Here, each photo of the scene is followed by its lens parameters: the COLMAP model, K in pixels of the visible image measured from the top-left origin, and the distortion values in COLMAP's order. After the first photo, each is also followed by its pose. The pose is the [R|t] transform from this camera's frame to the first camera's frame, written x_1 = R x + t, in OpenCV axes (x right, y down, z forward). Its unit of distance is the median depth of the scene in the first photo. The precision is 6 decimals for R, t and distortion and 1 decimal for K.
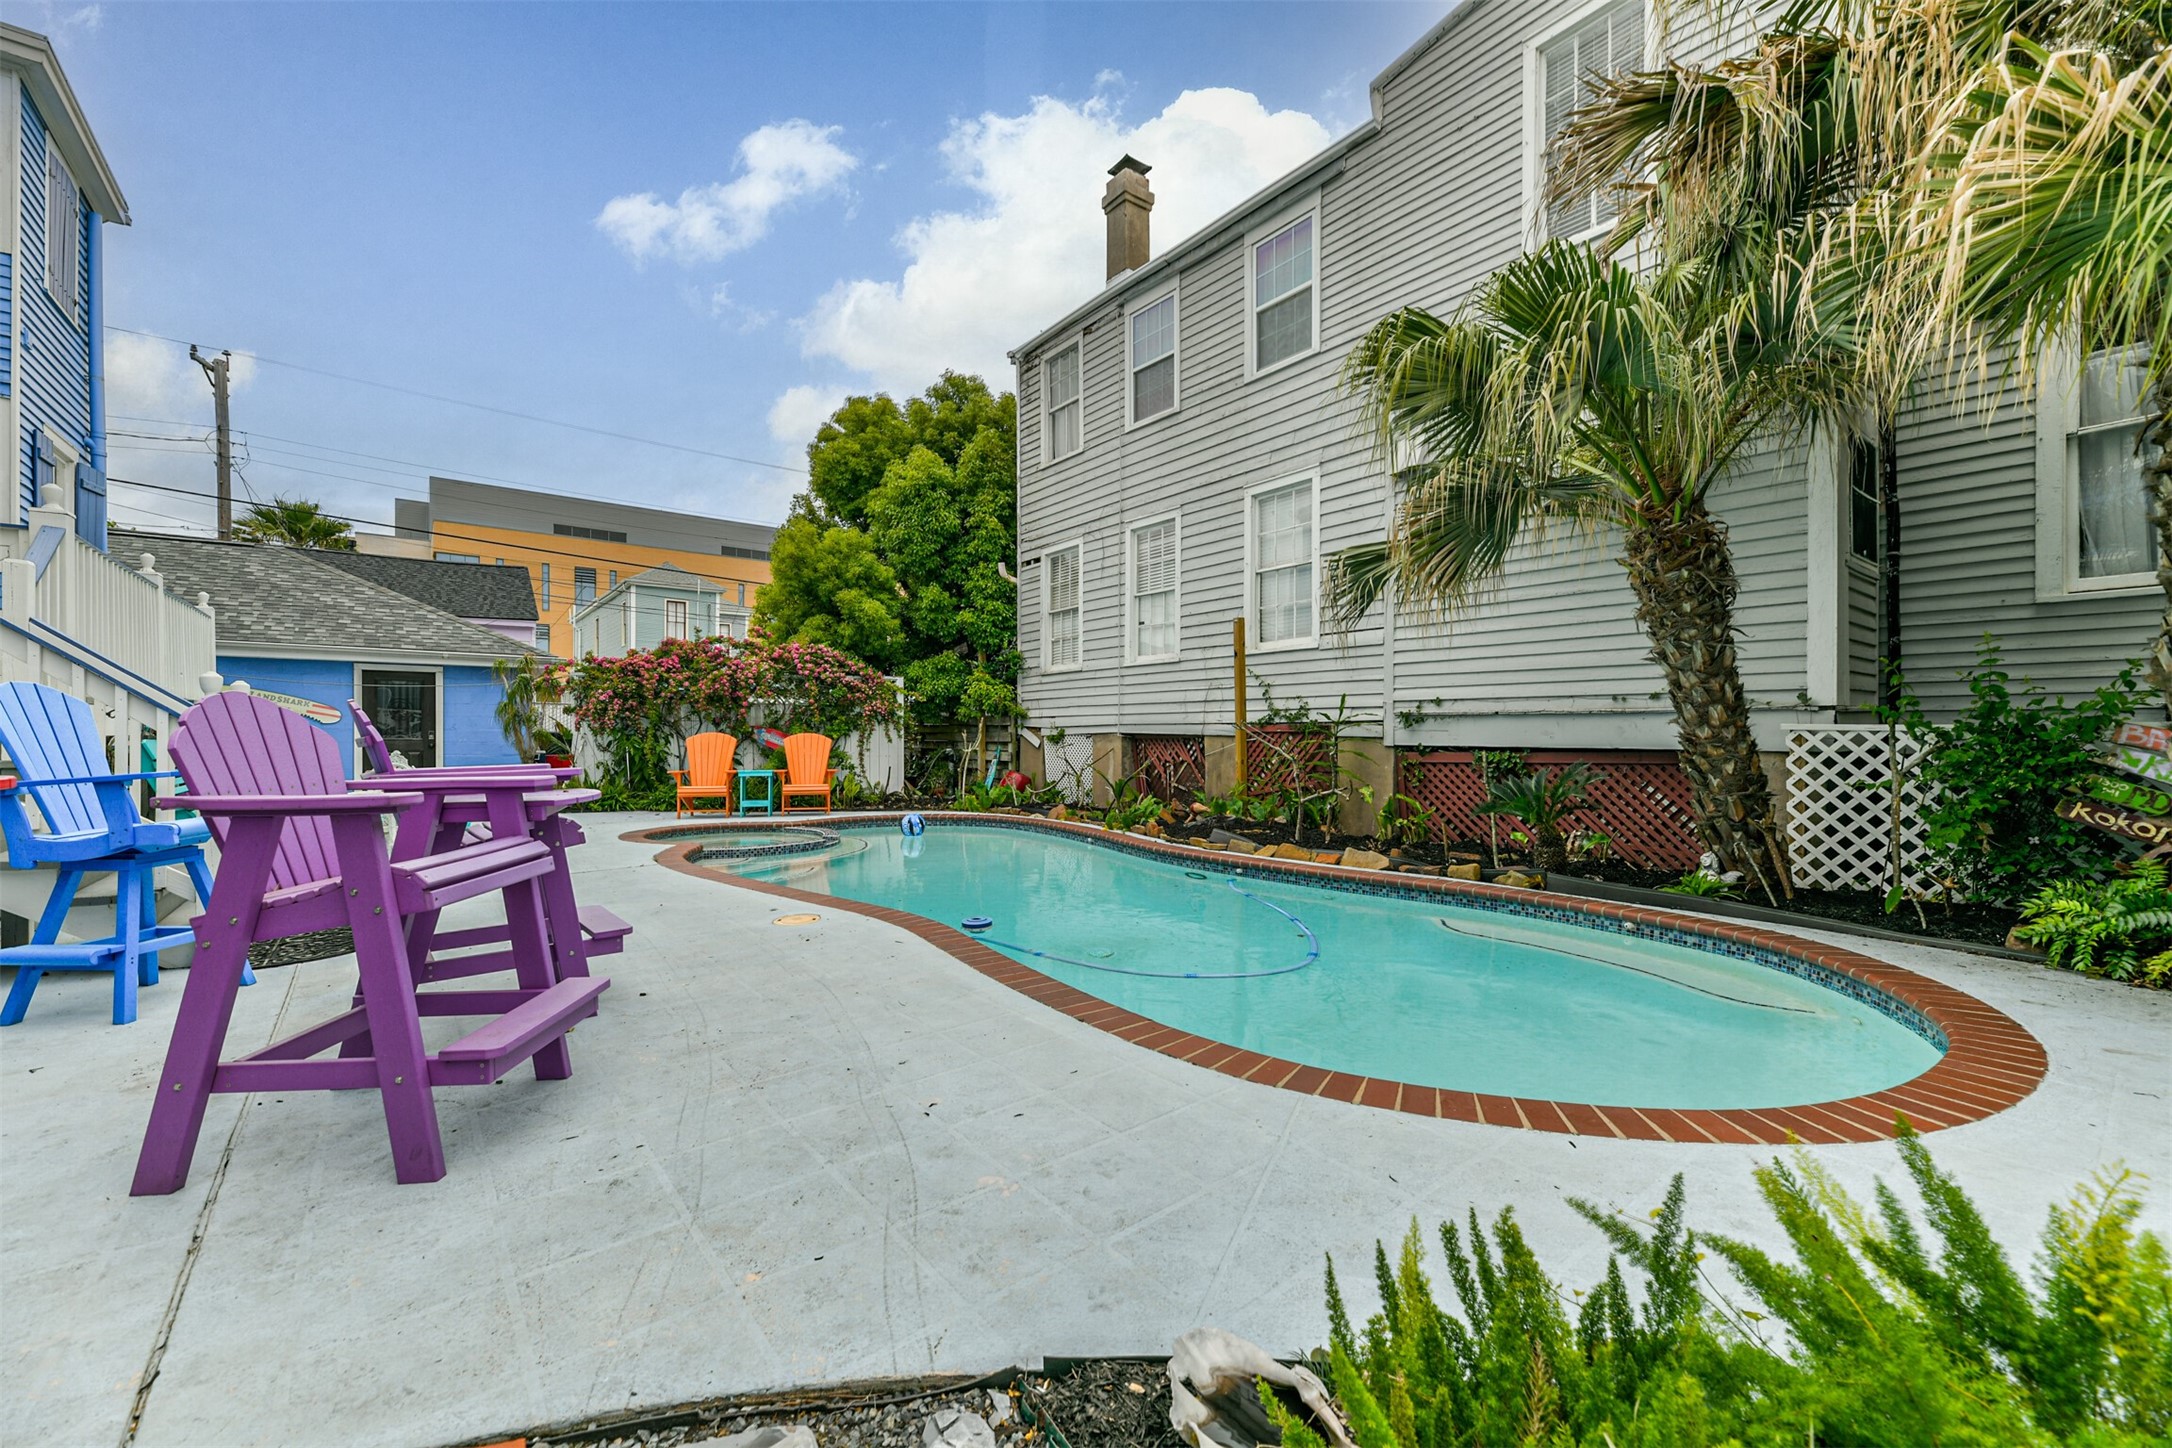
lens RADIAL K [[870.7, 0, 1079.9], [0, 870.7, 735.3], [0, 0, 1]] dist [0.007576, -0.000195]
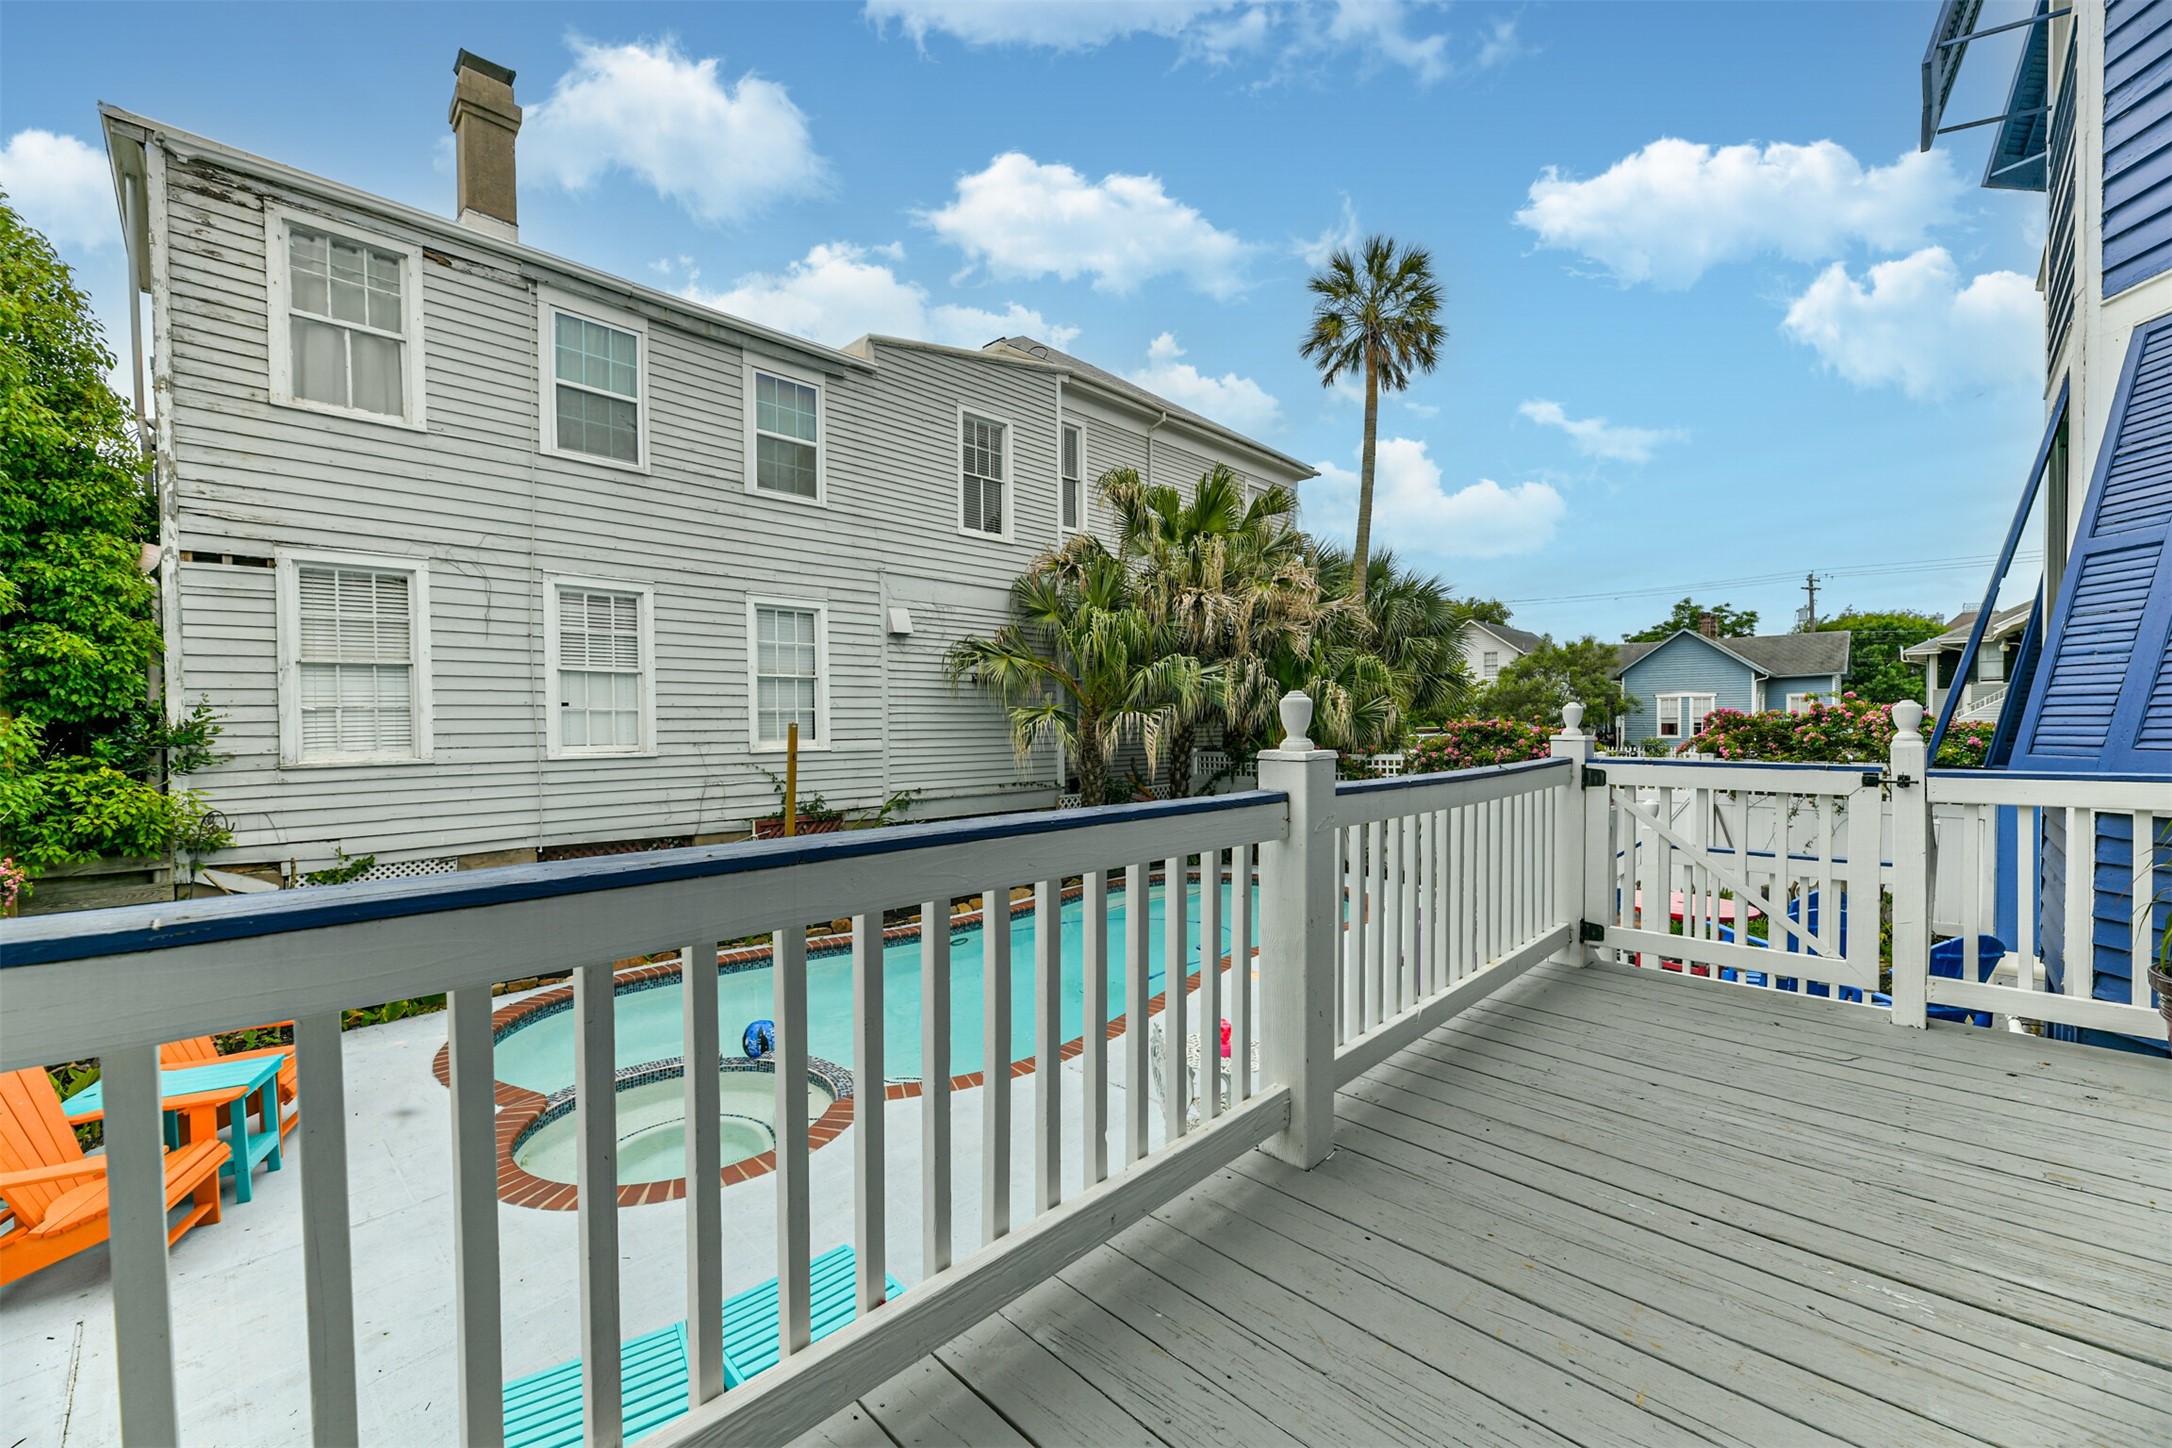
lens RADIAL K [[870.7, 0, 1084.3], [0, 870.7, 731.1], [0, 0, 1]] dist [0.007576, -0.000195]
pose [[-0.139339, -0.012777, 0.990162, -0.922744], [0.008035, 0.999869, 0.014032, -0.132538], [-0.990212, 0.009911, -0.139218, 0.760664]]
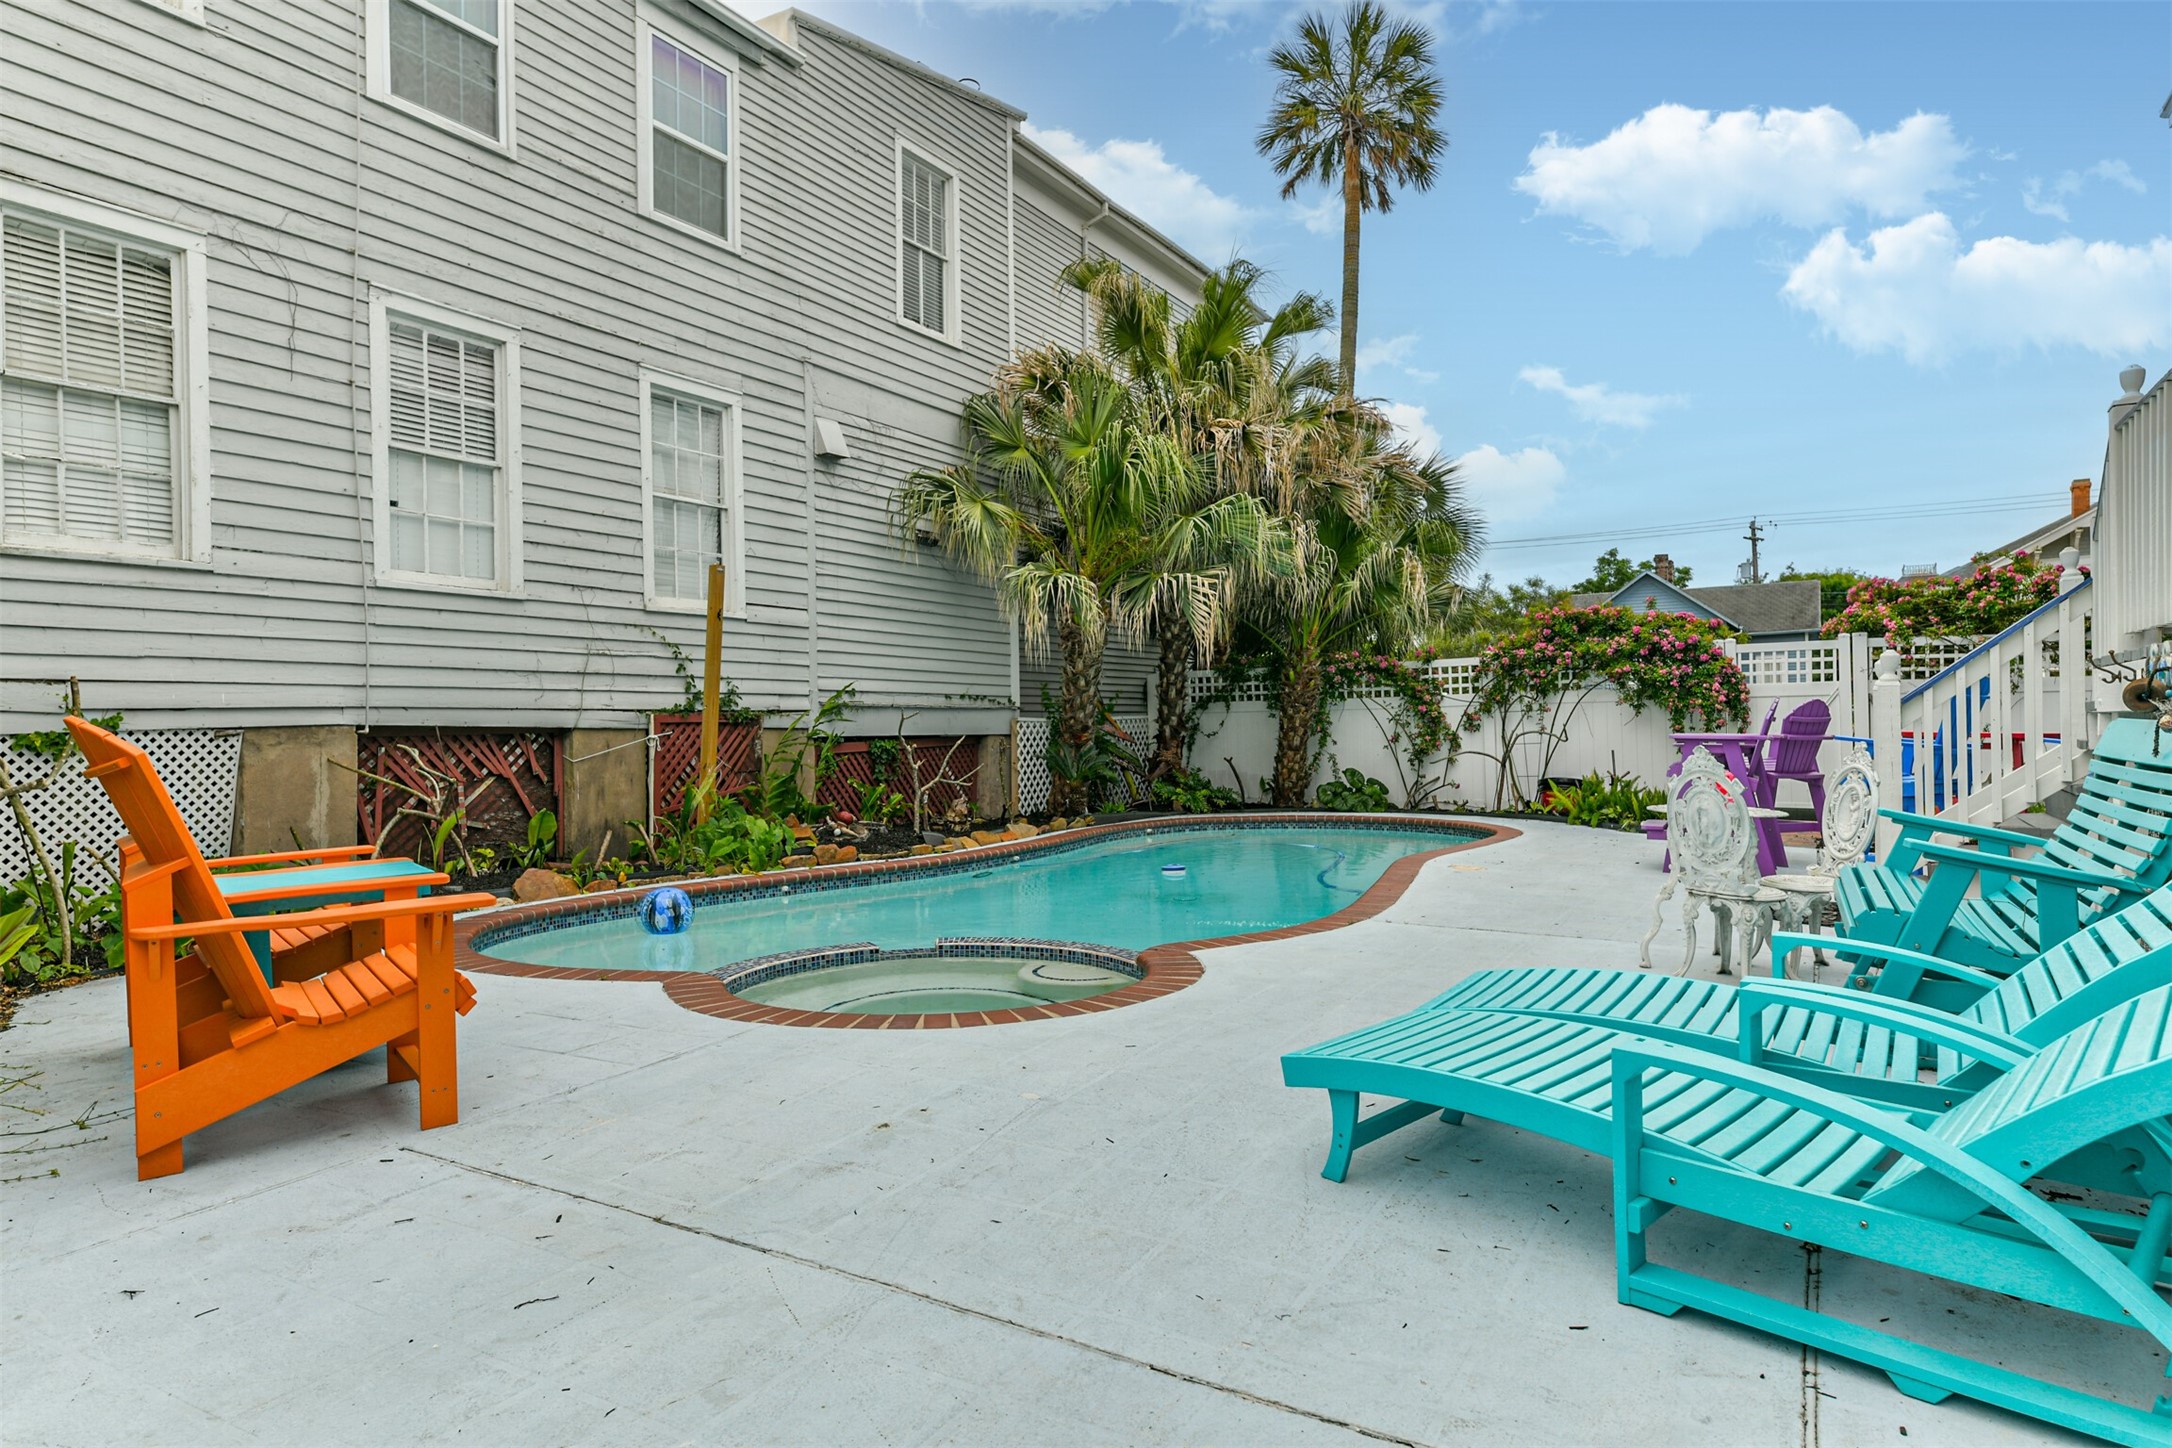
lens RADIAL K [[1289.6, 0, 1091.9], [0, 1289.6, 711.3], [0, 0, 1]] dist [0.022158, 0.000257]
pose [[-0.377560, 0.012863, 0.925896, -0.899819], [0.010132, 0.999901, -0.009760, 0.000552], [-0.925930, 0.005696, -0.377653, 1.078190]]
